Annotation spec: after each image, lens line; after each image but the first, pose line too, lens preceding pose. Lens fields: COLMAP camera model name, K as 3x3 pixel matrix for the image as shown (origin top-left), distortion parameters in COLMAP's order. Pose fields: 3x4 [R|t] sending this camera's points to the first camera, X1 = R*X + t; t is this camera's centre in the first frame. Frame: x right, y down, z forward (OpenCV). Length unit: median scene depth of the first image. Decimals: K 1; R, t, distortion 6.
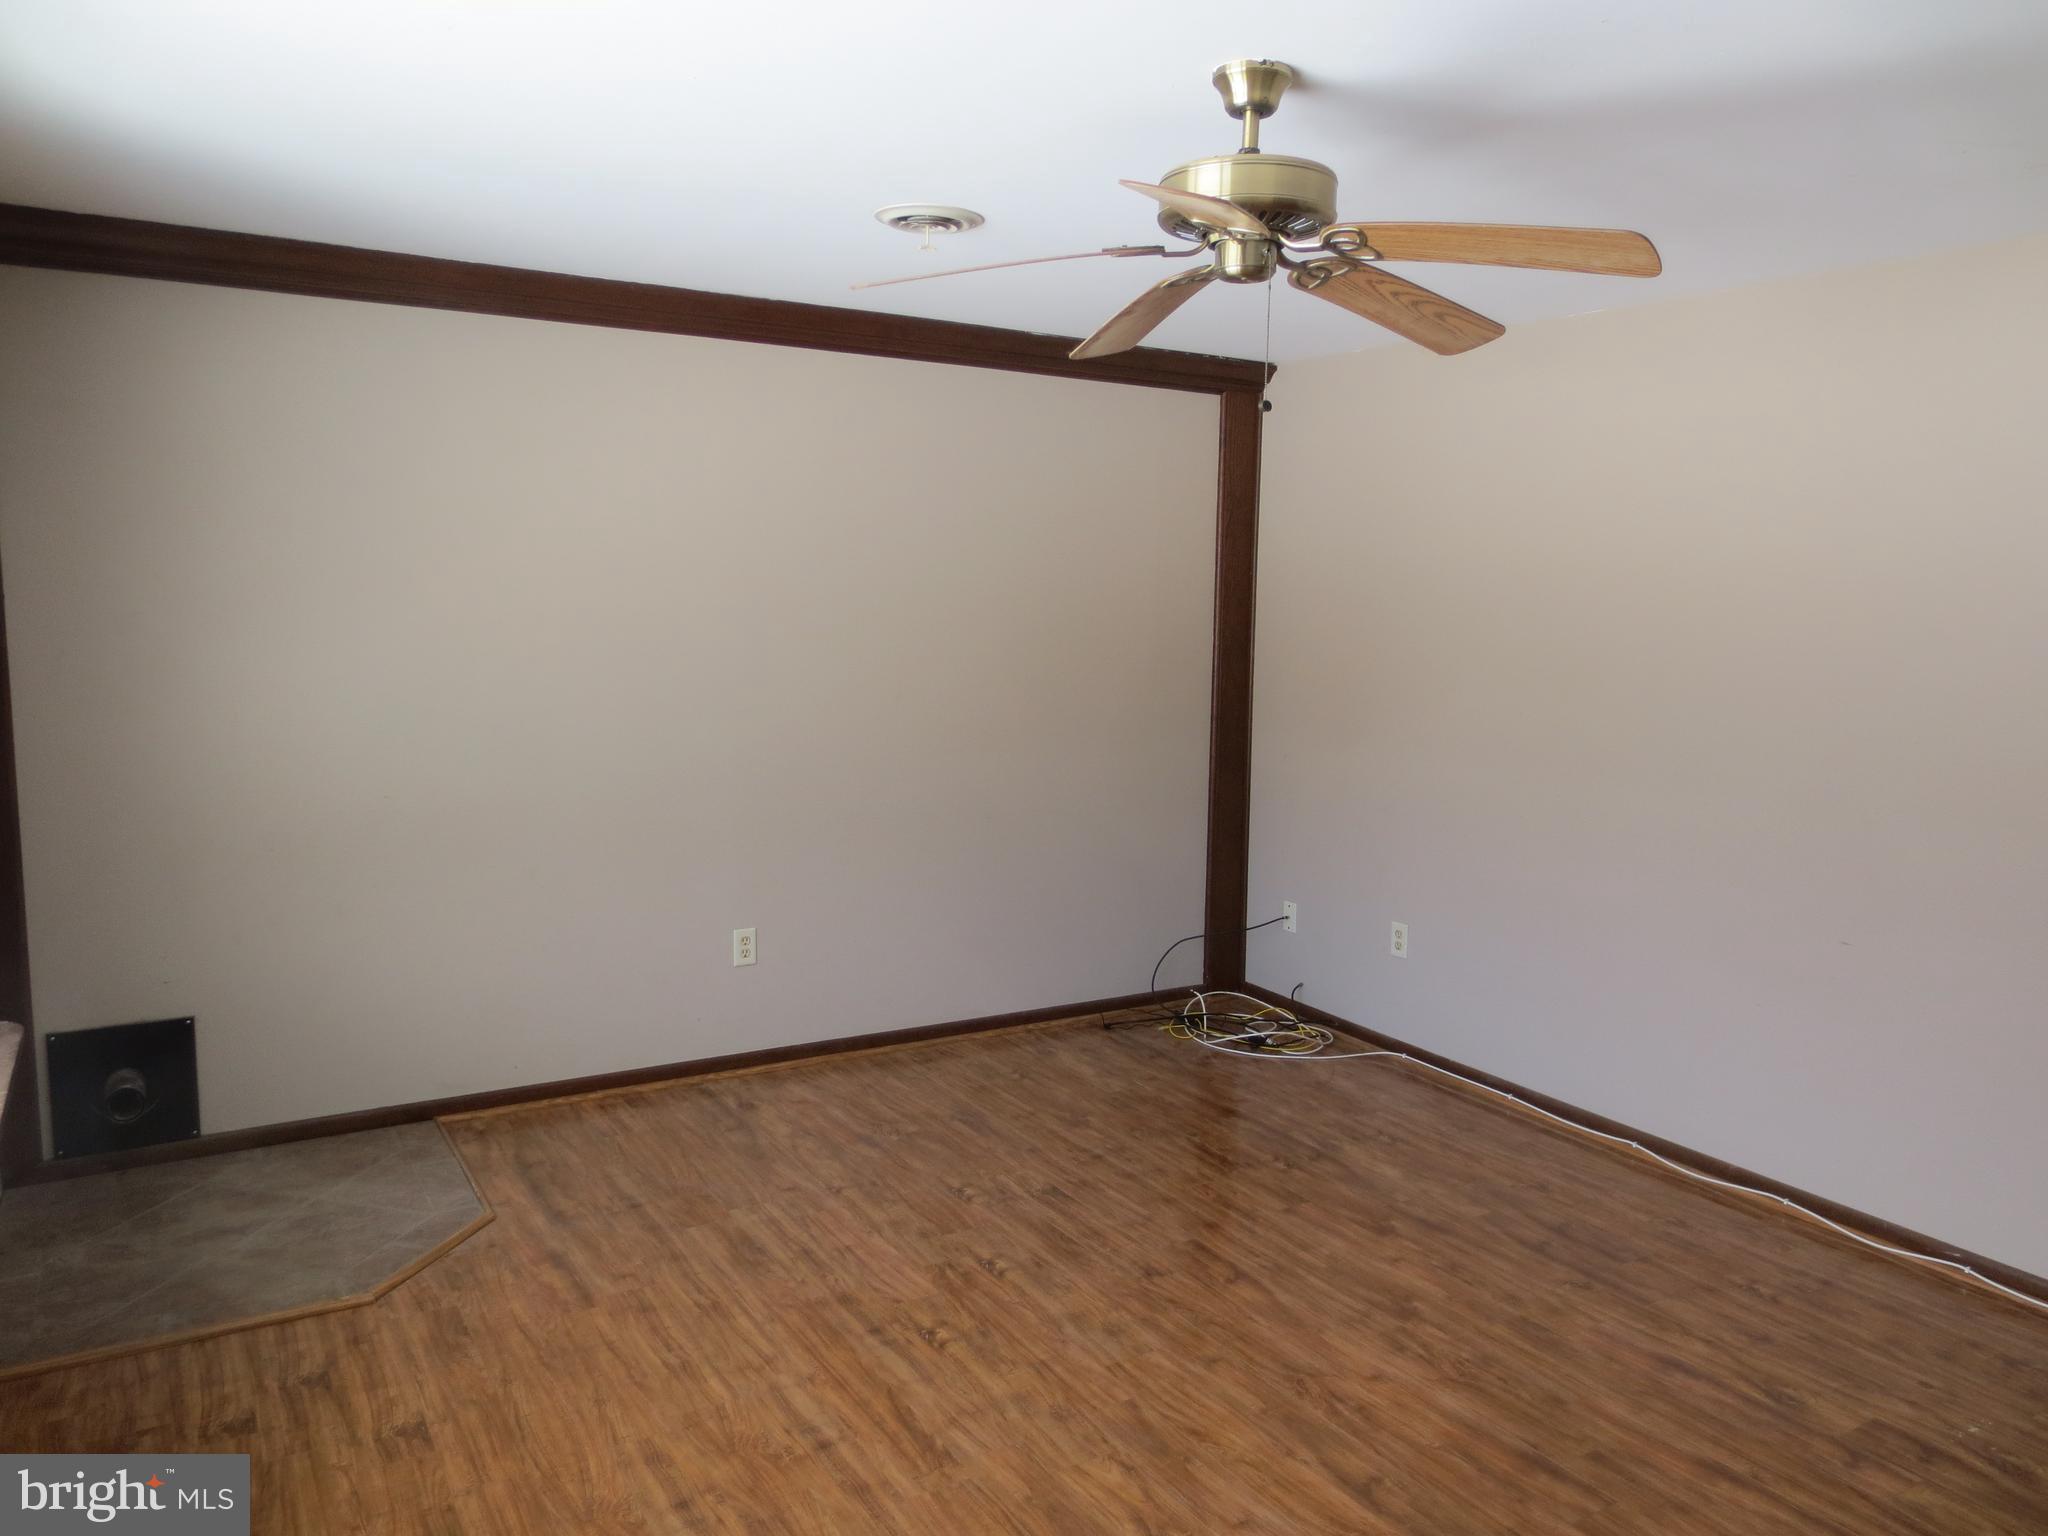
lens RADIAL K [[1473.6, 0, 1023.4], [0, 1473.6, 769.4], [0, 0, 1]] dist [-0.026342, 0.016049]
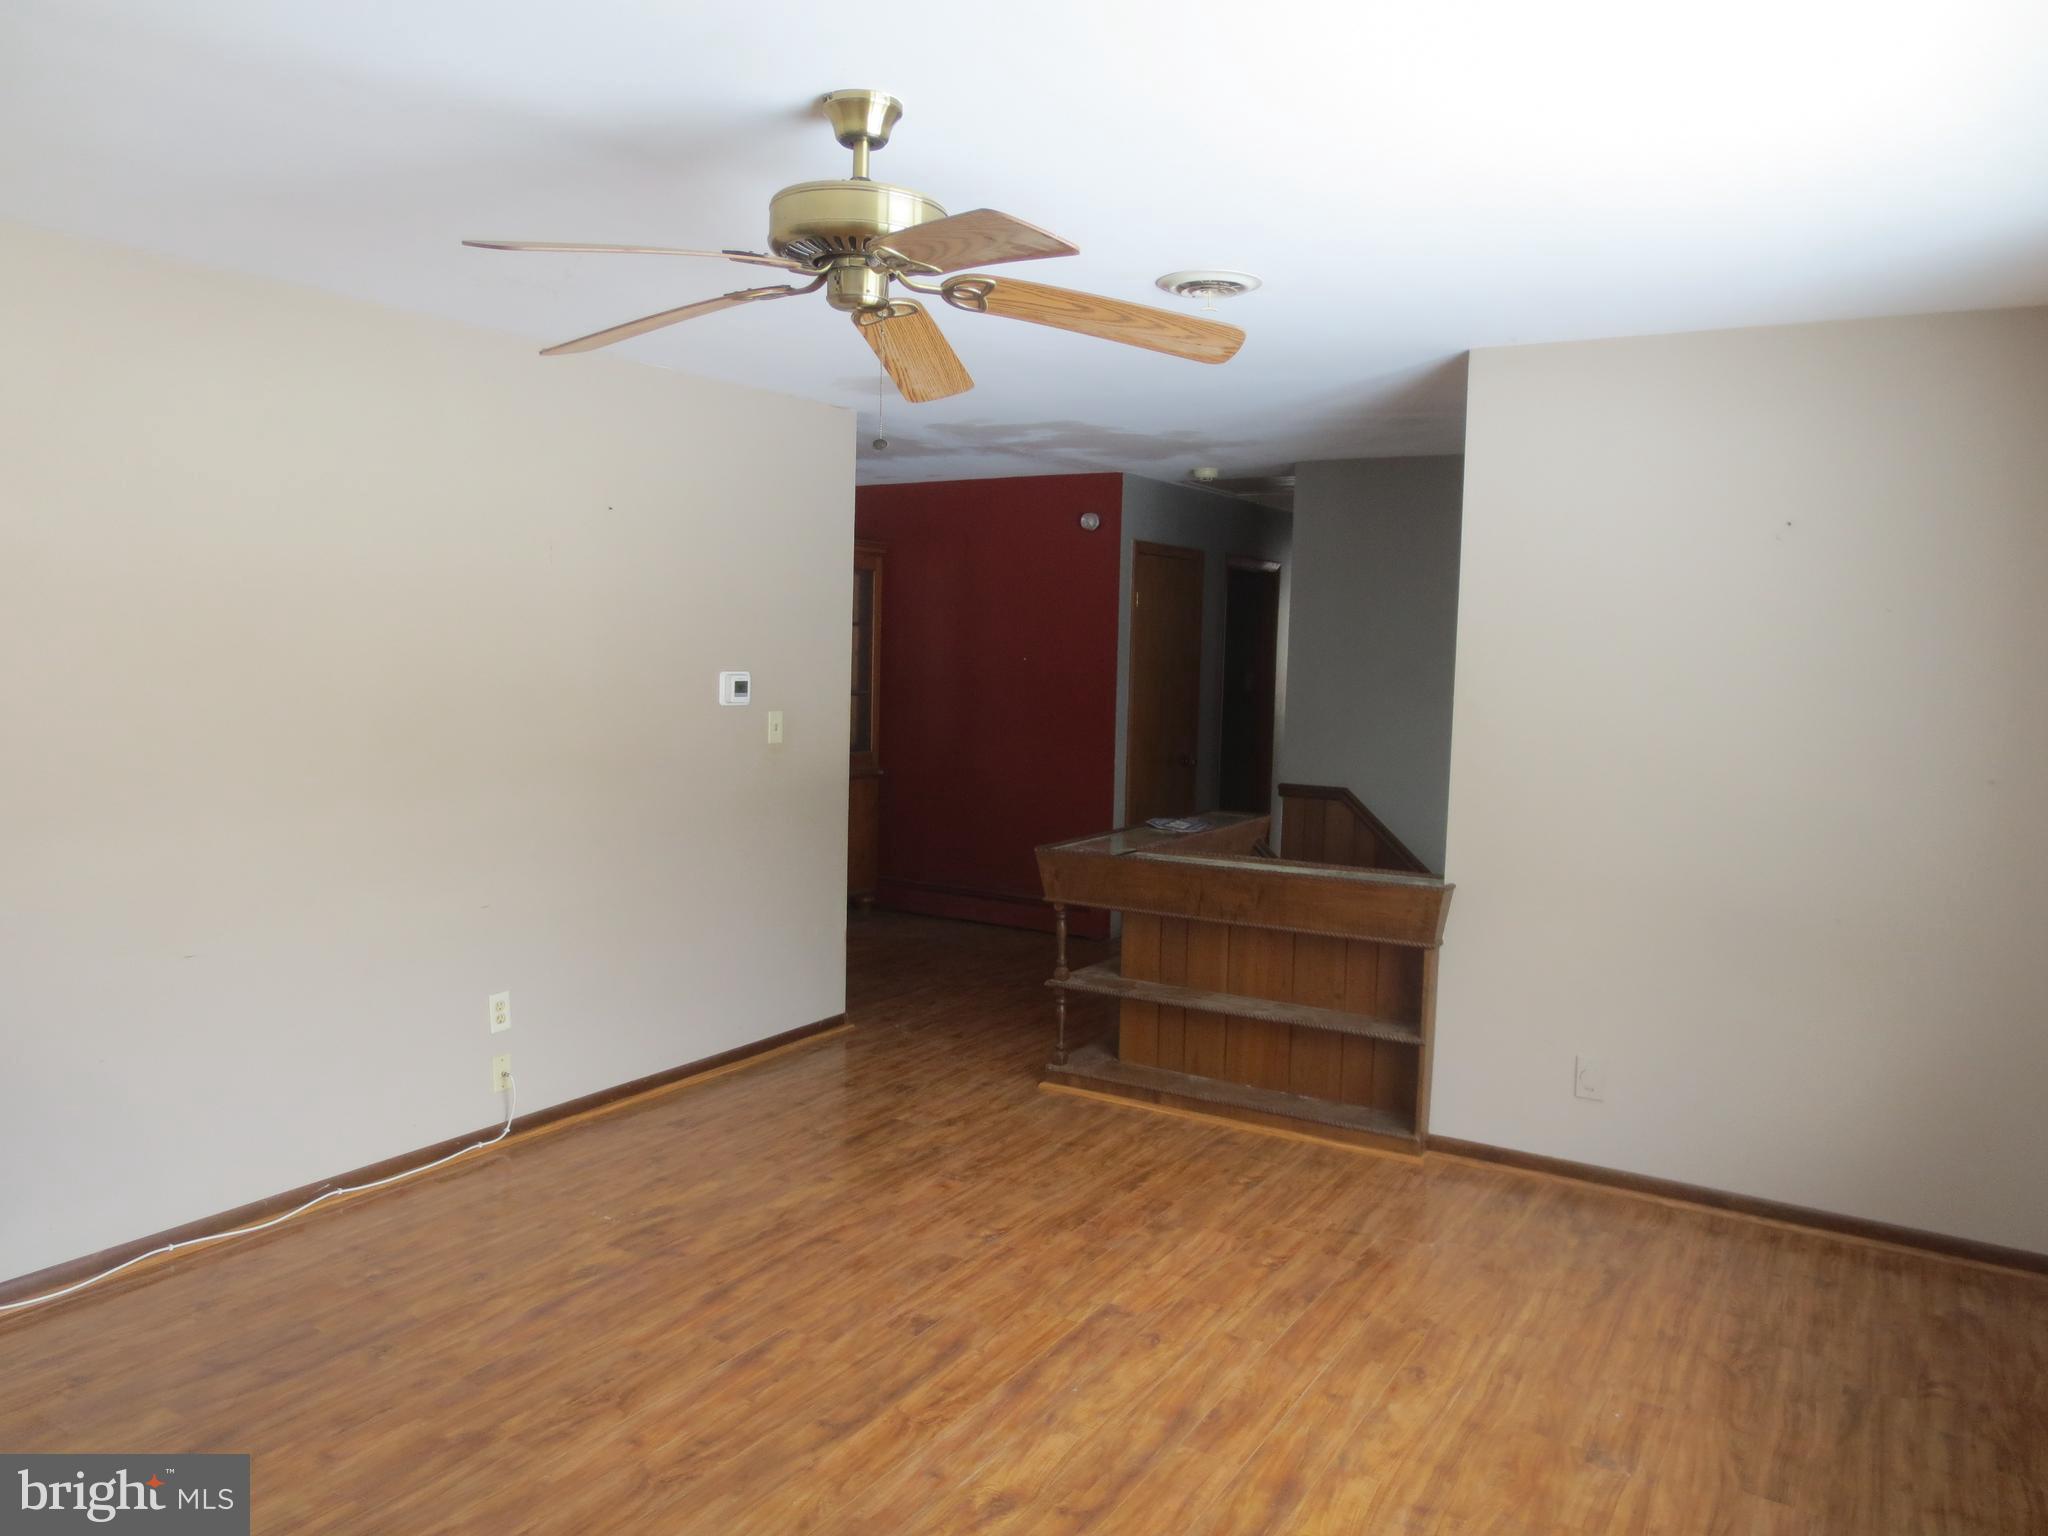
lens RADIAL K [[1473.6, 0, 1023.6], [0, 1473.6, 765.7], [0, 0, 1]] dist [-0.026342, 0.016049]
pose [[-0.450602, -0.109022, 0.886043, -0.651431], [0.073214, 0.984659, 0.158390, -0.145629], [-0.889718, 0.136242, -0.435707, 1.102189]]
